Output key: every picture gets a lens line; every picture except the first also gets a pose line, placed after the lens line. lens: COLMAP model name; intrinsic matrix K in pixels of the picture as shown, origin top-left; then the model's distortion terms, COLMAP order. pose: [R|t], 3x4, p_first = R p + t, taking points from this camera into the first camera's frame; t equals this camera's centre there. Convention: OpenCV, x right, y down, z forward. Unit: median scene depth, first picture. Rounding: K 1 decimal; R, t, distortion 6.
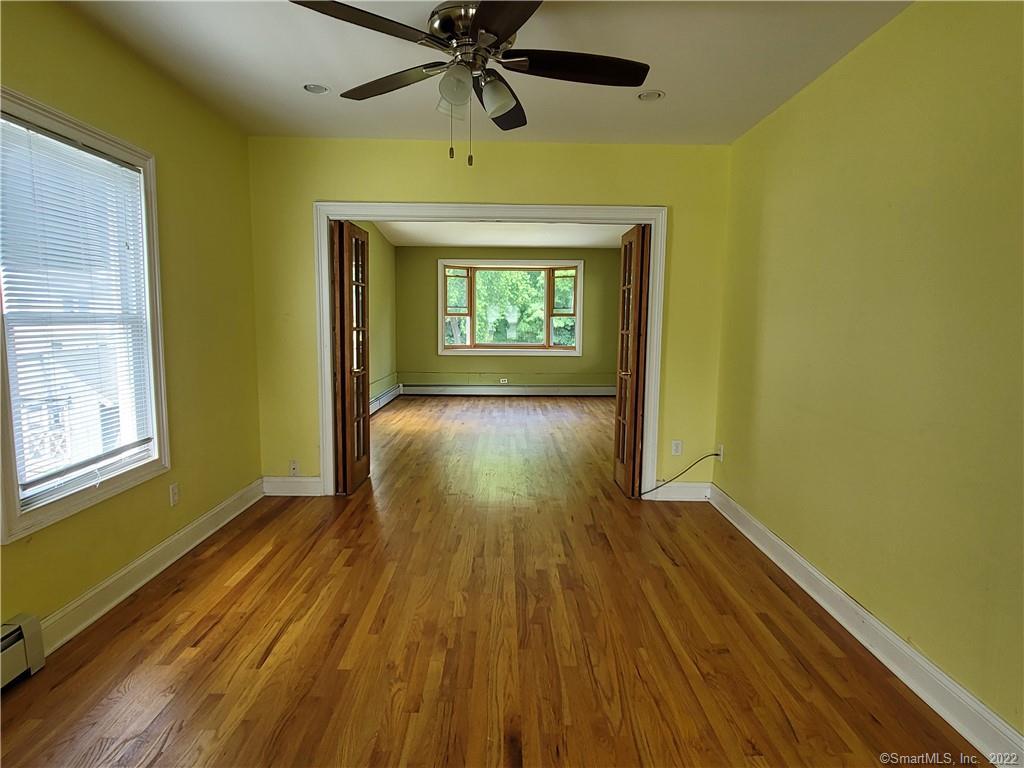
lens RADIAL K [[578.4, 0, 512.0], [0, 578.4, 384.0], [0, 0, 1]] dist [0.001469, 0.000135]
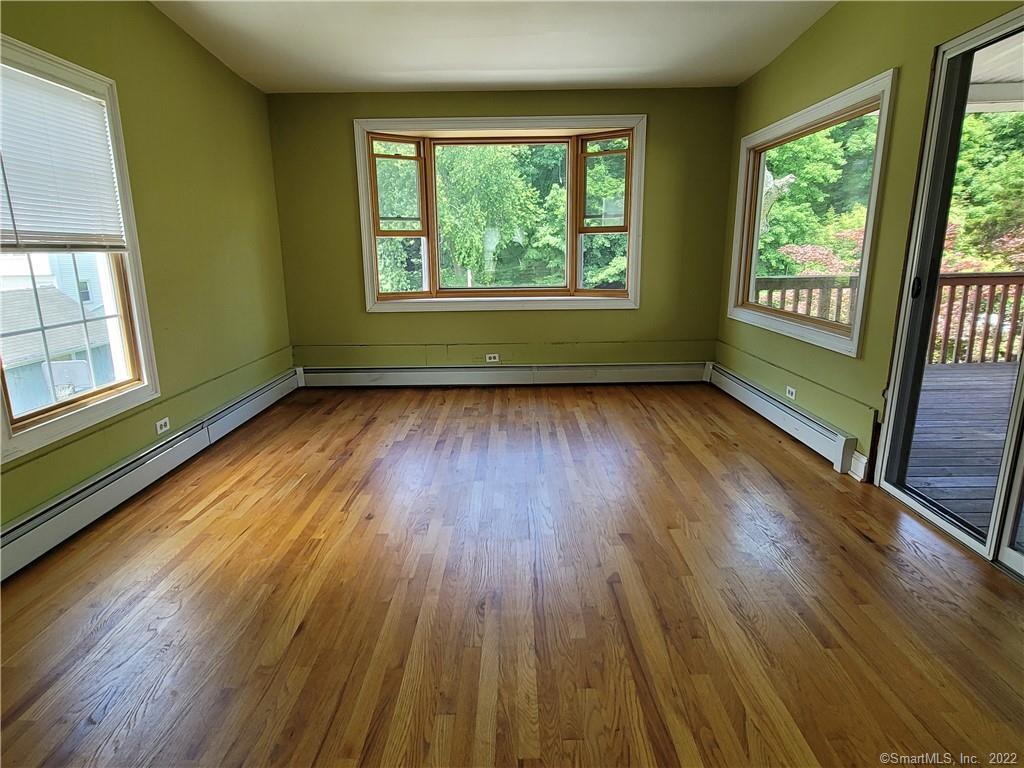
lens RADIAL K [[578.4, 0, 512.0], [0, 578.4, 384.0], [0, 0, 1]] dist [0.001469, 0.000135]
pose [[0.999716, -0.016661, -0.017020, 0.012698], [0.018607, 0.992426, 0.121428, -0.046246], [0.014868, -0.121710, 0.992454, 0.465628]]
